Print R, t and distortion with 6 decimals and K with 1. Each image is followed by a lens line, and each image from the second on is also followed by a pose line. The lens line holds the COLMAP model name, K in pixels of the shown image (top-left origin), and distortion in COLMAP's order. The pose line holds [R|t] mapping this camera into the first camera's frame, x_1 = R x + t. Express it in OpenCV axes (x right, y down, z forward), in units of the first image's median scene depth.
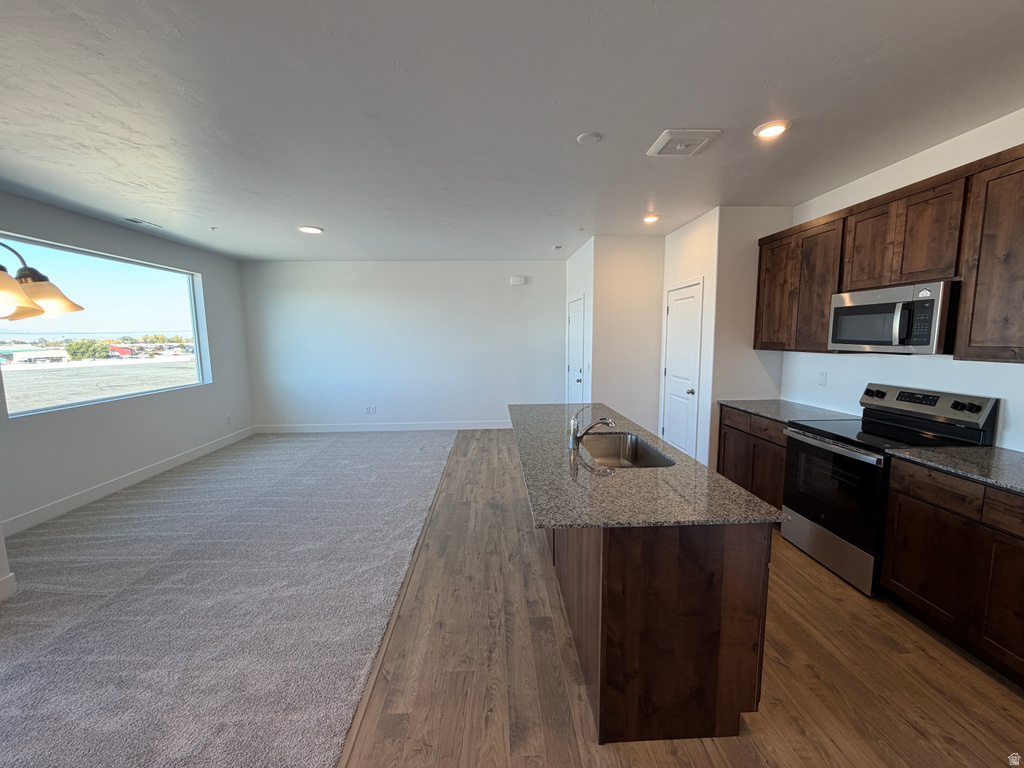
lens RADIAL K [[405.3, 0, 513.3], [0, 405.3, 382.2], [0, 0, 1]] dist [-0.008721, 0.000847]
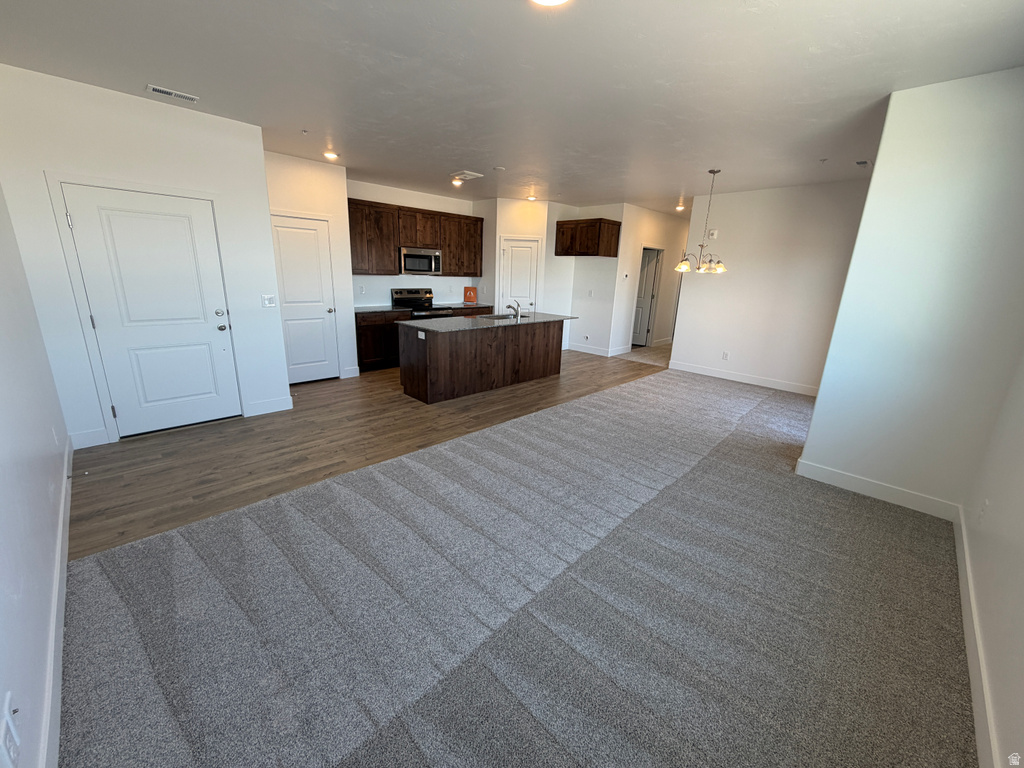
lens RADIAL K [[405.3, 0, 507.4], [0, 405.3, 384.3], [0, 0, 1]] dist [-0.008721, 0.000847]
pose [[-0.665194, -0.216421, 0.714618, -1.416295], [0.052934, 0.940996, 0.334252, -0.245237], [-0.744792, 0.260170, -0.614489, 2.328941]]
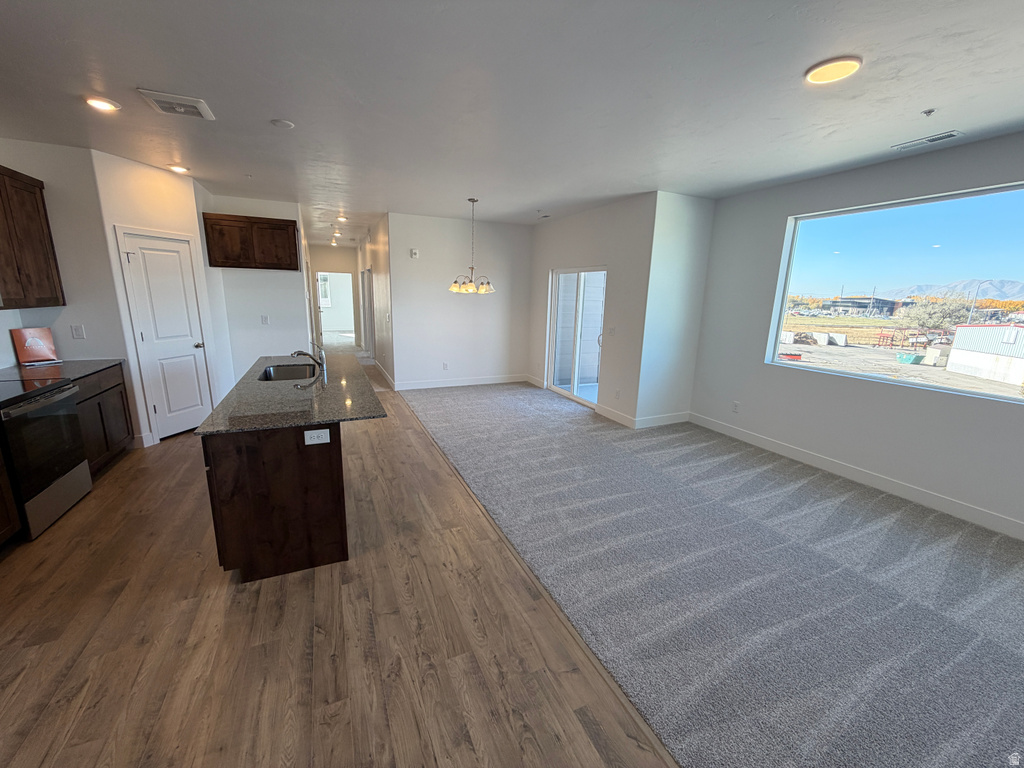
lens RADIAL K [[405.3, 0, 512.8], [0, 405.3, 384.1], [0, 0, 1]] dist [-0.008721, 0.000847]
pose [[-0.927803, 0.066039, -0.367179, 0.044657], [-0.057687, 0.946976, 0.316084, -0.277551], [0.368583, 0.314445, -0.874797, 2.335545]]
